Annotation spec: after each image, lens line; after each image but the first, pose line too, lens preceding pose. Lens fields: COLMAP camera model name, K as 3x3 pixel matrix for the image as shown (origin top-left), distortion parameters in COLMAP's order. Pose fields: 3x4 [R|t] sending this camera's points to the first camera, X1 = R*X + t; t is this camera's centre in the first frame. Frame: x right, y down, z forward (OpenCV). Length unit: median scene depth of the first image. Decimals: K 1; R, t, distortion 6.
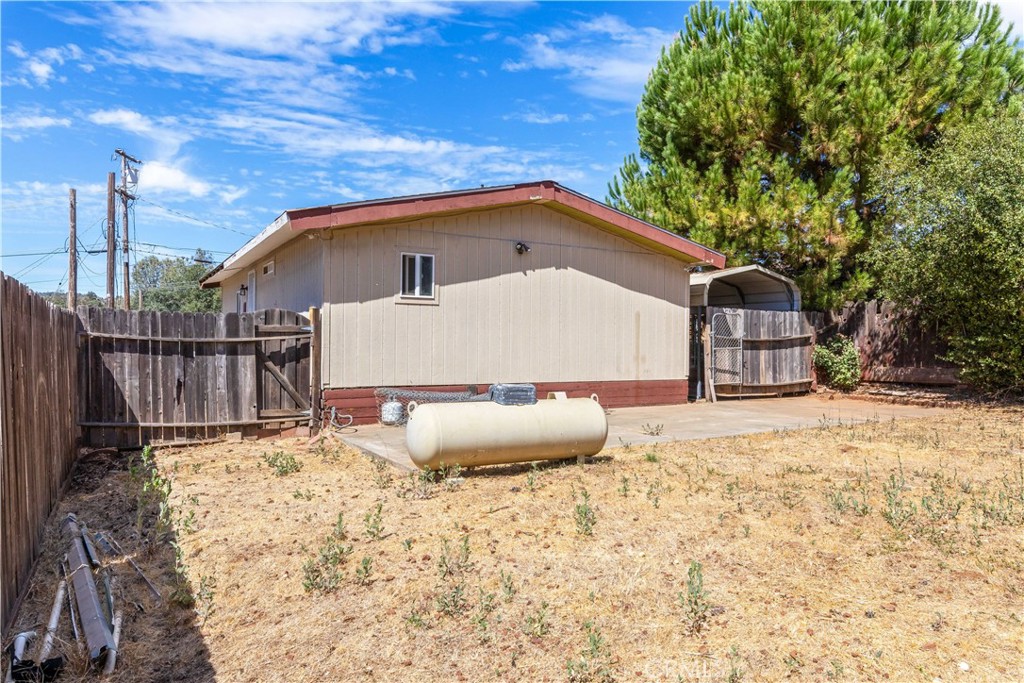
lens RADIAL K [[701.7, 0, 527.3], [0, 701.7, 390.8], [0, 0, 1]] dist [0.014370, -0.017690]
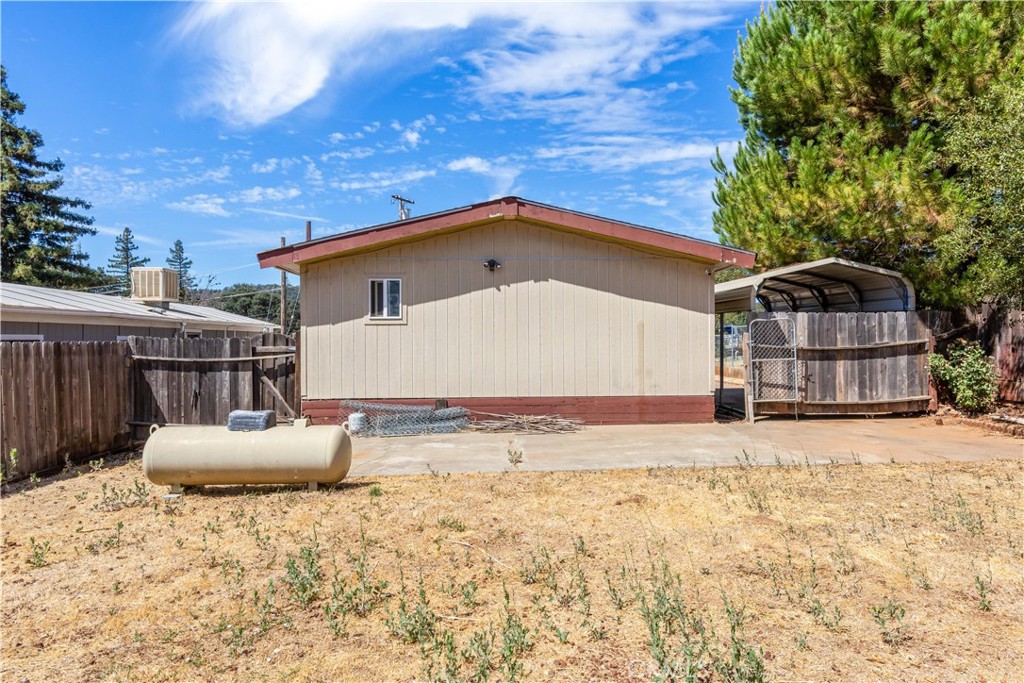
lens RADIAL K [[663.8, 0, 511.8], [0, 663.8, 348.9], [0, 0, 1]] dist [-0.031729, 0.005298]
pose [[0.872972, -0.007118, -0.487719, 0.364916], [-0.017521, 0.998791, -0.045938, -0.028606], [0.487456, 0.048648, 0.871791, 0.137730]]
